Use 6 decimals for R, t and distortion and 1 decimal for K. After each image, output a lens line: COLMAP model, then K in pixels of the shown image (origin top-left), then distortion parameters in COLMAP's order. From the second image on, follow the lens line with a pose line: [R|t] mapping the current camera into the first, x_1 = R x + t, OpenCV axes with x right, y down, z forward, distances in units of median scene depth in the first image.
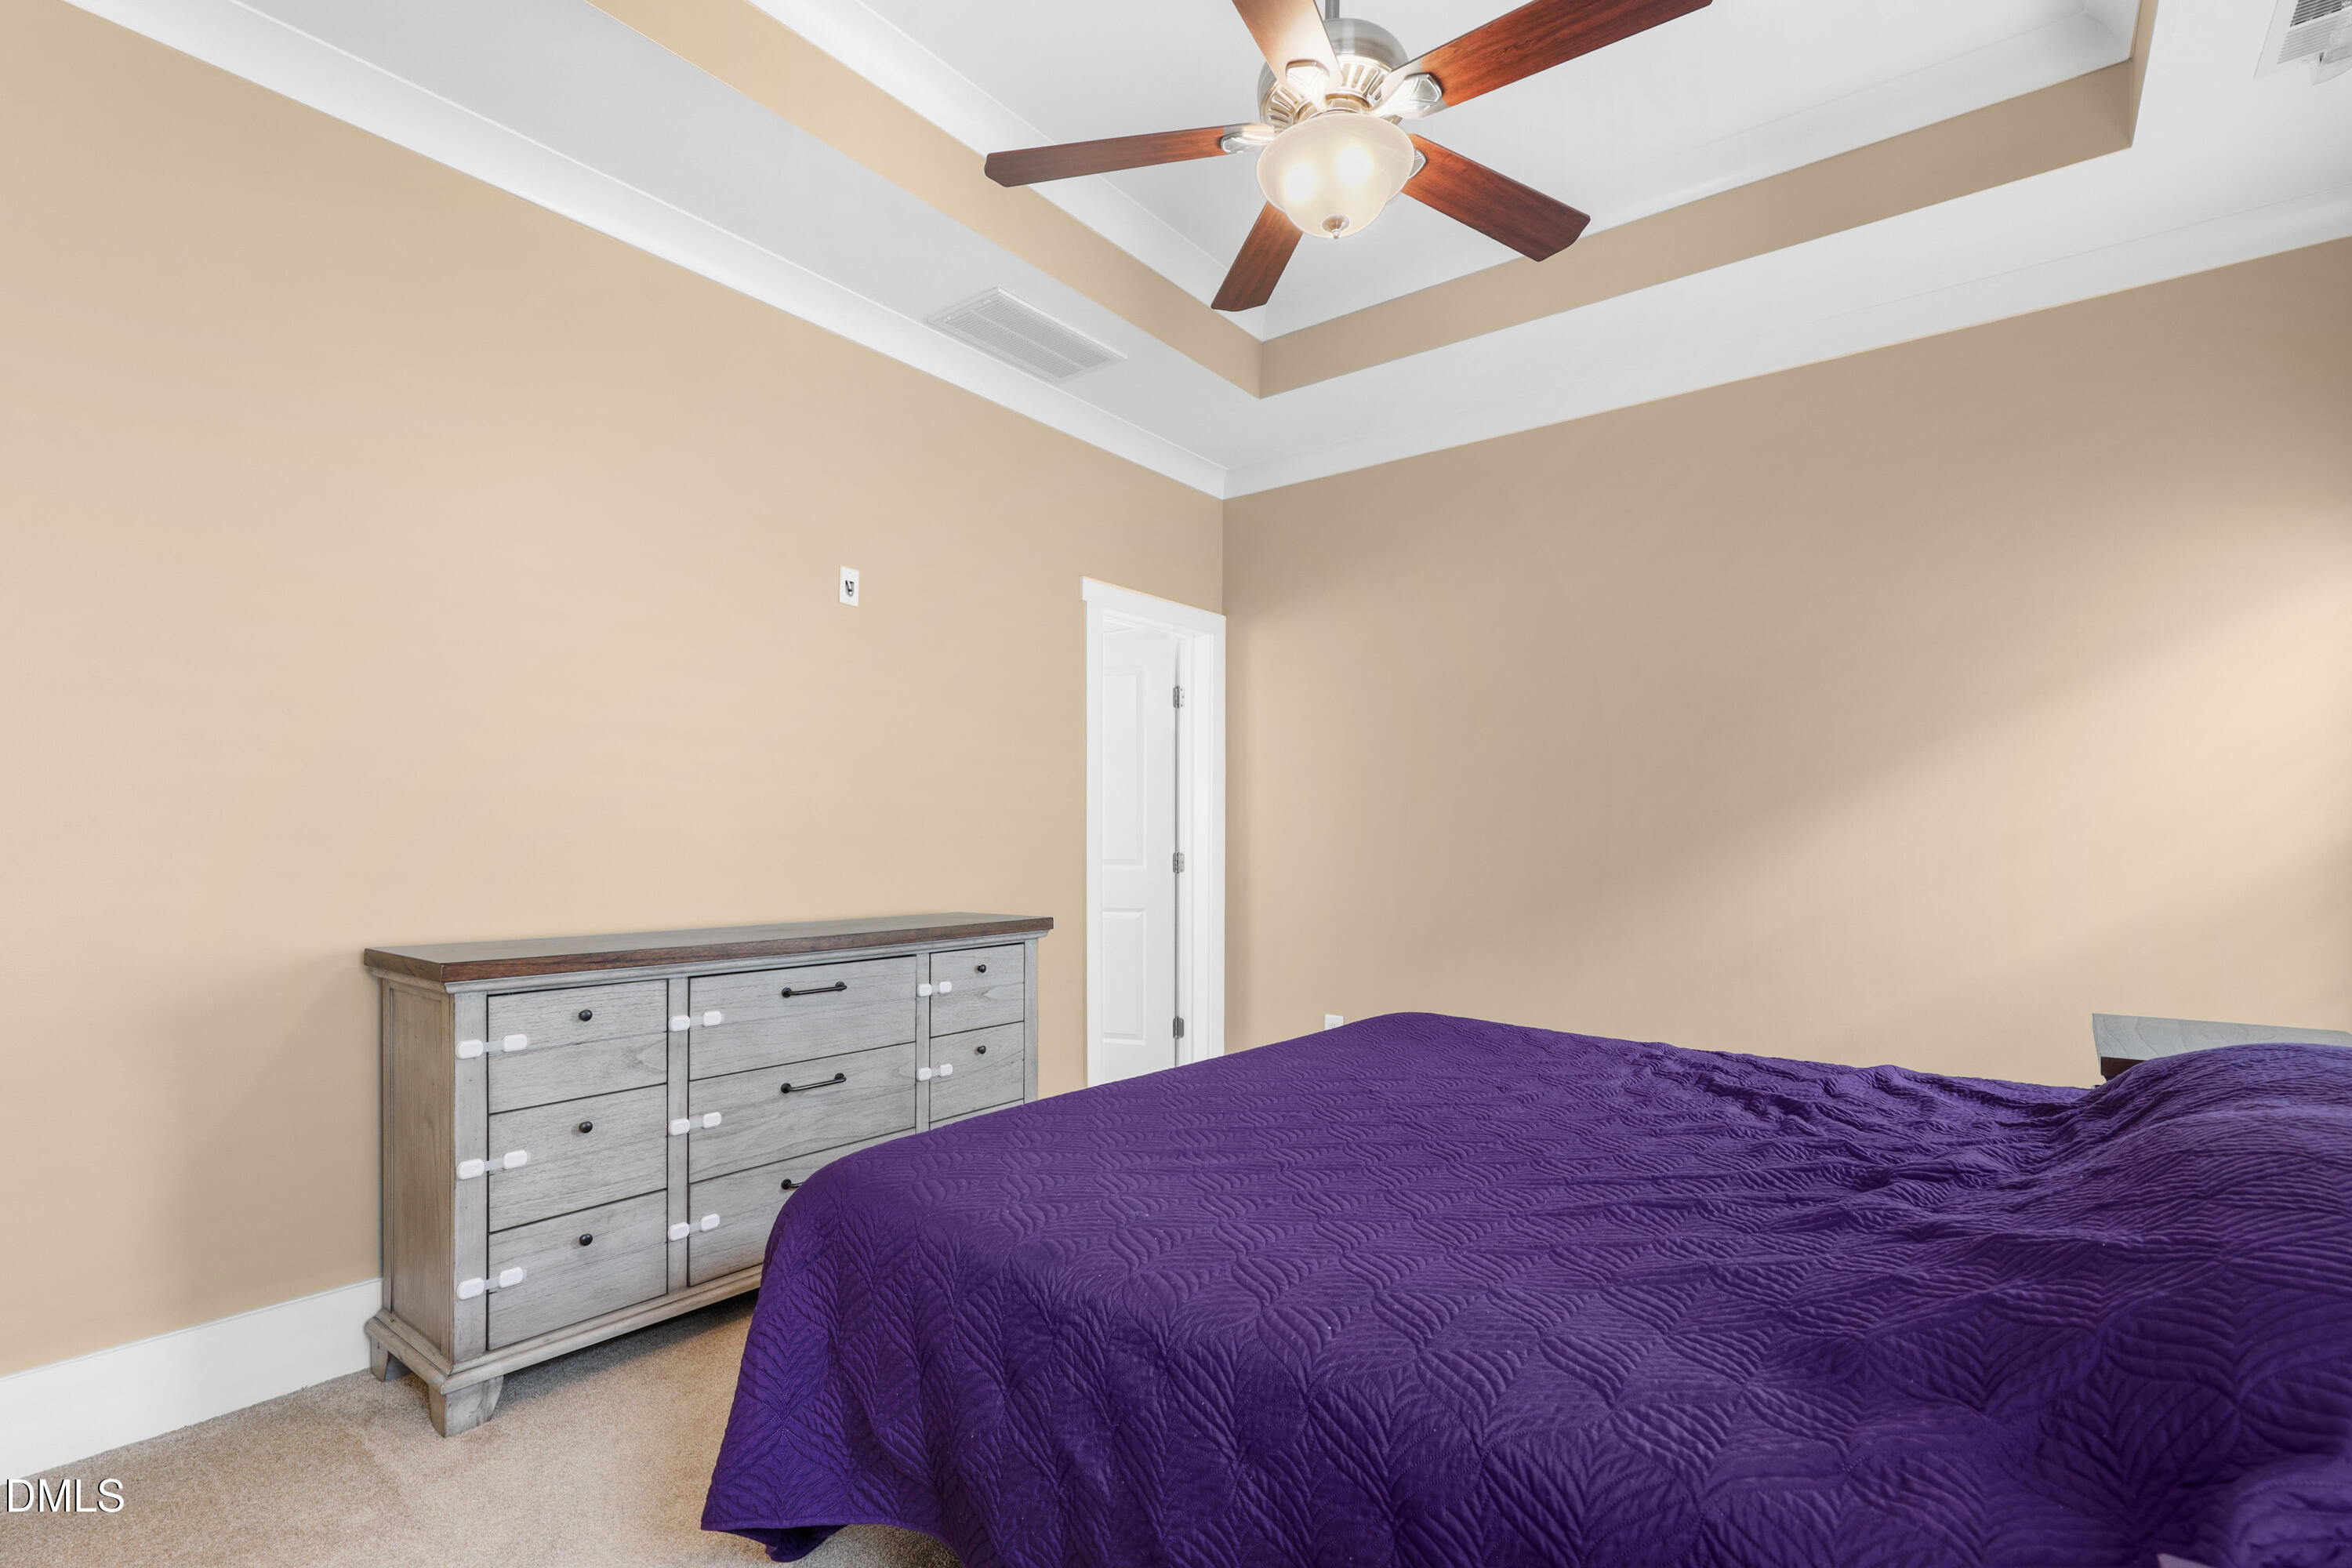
lens RADIAL K [[1081.7, 0, 1222.1], [0, 1081.7, 839.7], [0, 0, 1]] dist [0.004556, -0.000644]
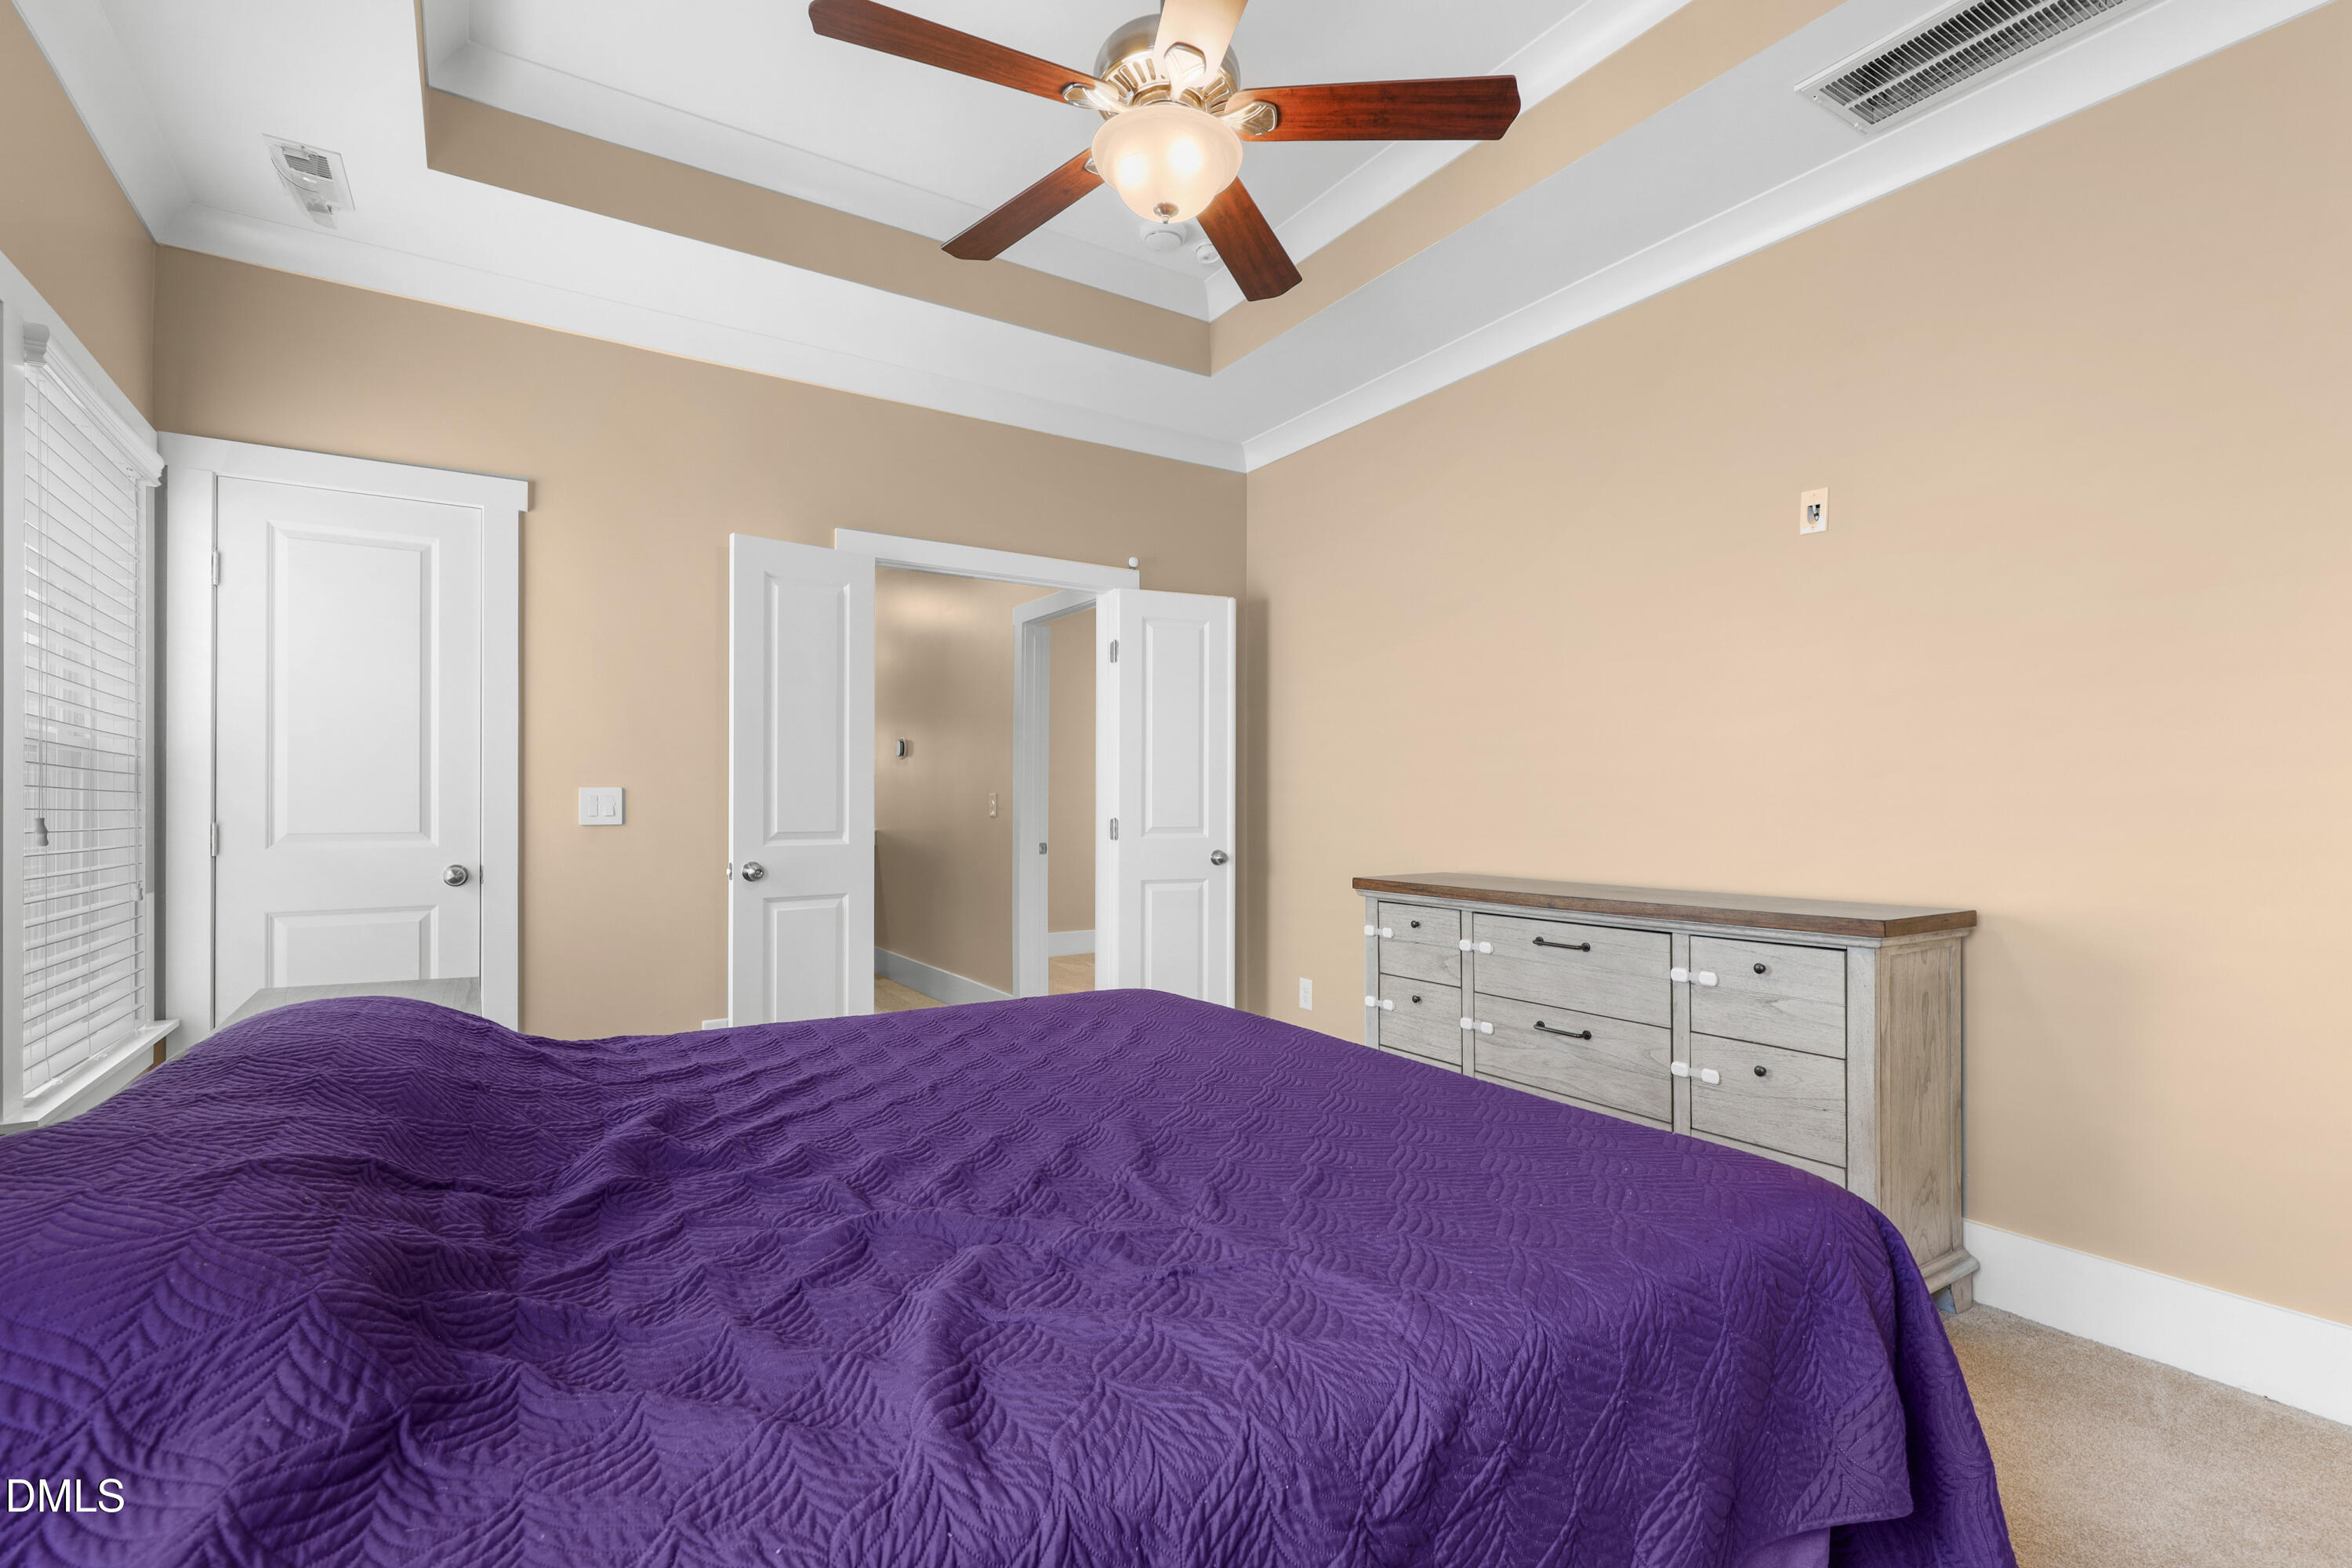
lens RADIAL K [[1081.7, 0, 1182.1], [0, 1081.7, 797.2], [0, 0, 1]] dist [0.004556, -0.000644]
pose [[-0.346892, -0.010130, -0.937850, 0.762638], [0.001376, 0.999935, -0.011310, 0.002065], [0.937904, -0.005214, -0.346856, 0.997501]]
